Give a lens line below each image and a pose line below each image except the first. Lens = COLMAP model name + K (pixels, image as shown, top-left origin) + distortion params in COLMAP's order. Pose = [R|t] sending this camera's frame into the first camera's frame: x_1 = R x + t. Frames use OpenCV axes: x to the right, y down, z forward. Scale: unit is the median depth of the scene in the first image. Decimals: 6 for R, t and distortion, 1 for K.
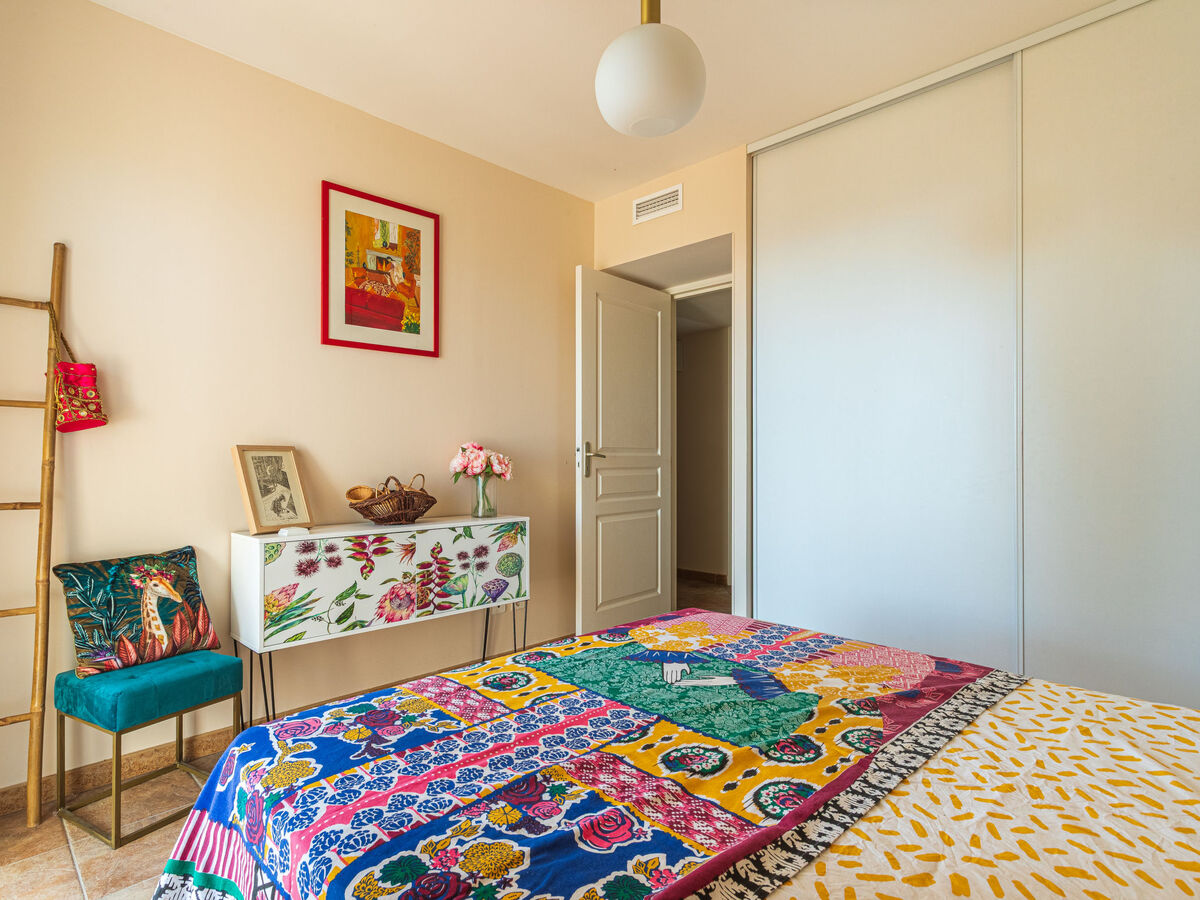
lens RADIAL K [[639.7, 0, 602.7], [0, 639.7, 451.3], [0, 0, 1]] dist [0.001002, 0.005509]
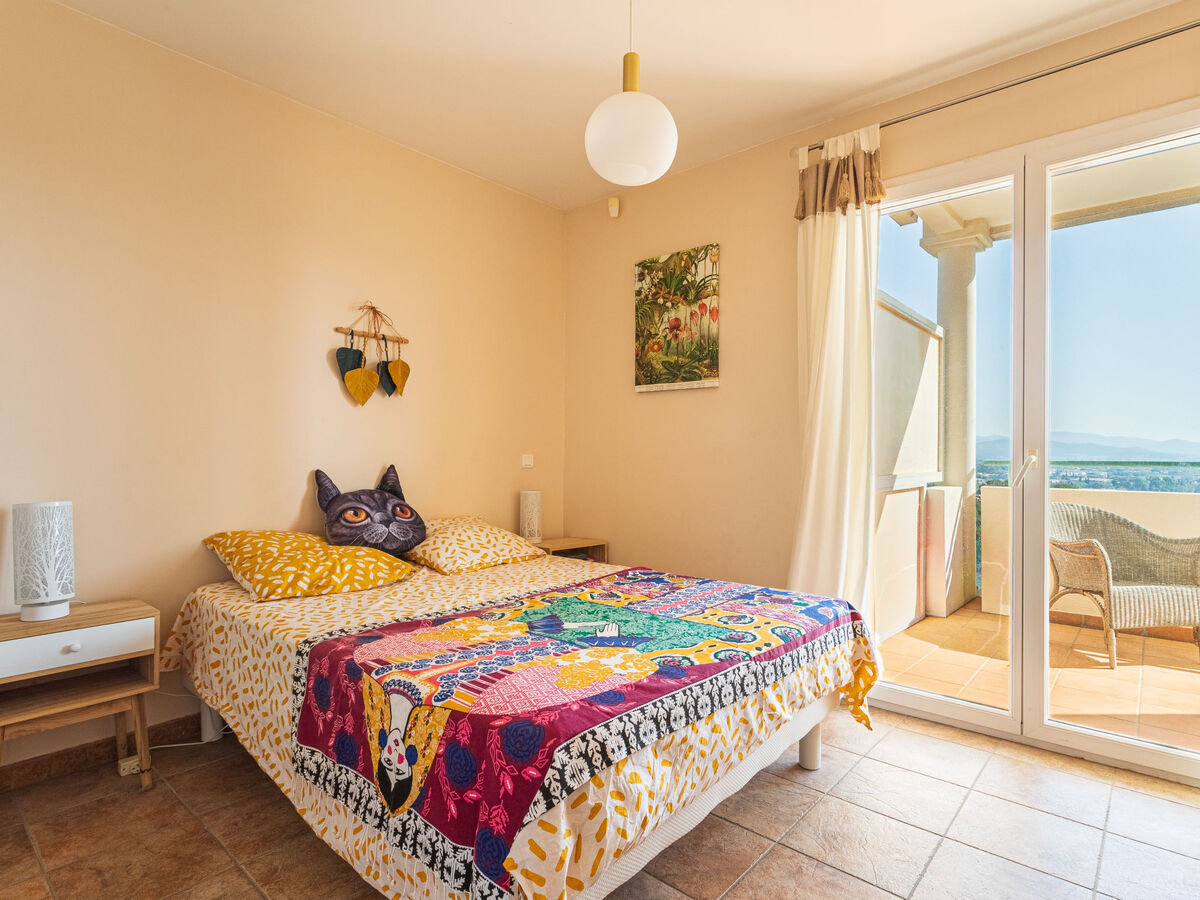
lens RADIAL K [[639.7, 0, 602.7], [0, 639.7, 451.3], [0, 0, 1]] dist [0.001002, 0.005509]
pose [[-0.998373, -0.000860, -0.057010, 0.187374], [-0.000359, 0.999961, -0.008812, 0.017009], [0.057015, -0.008777, -0.998335, 2.137253]]
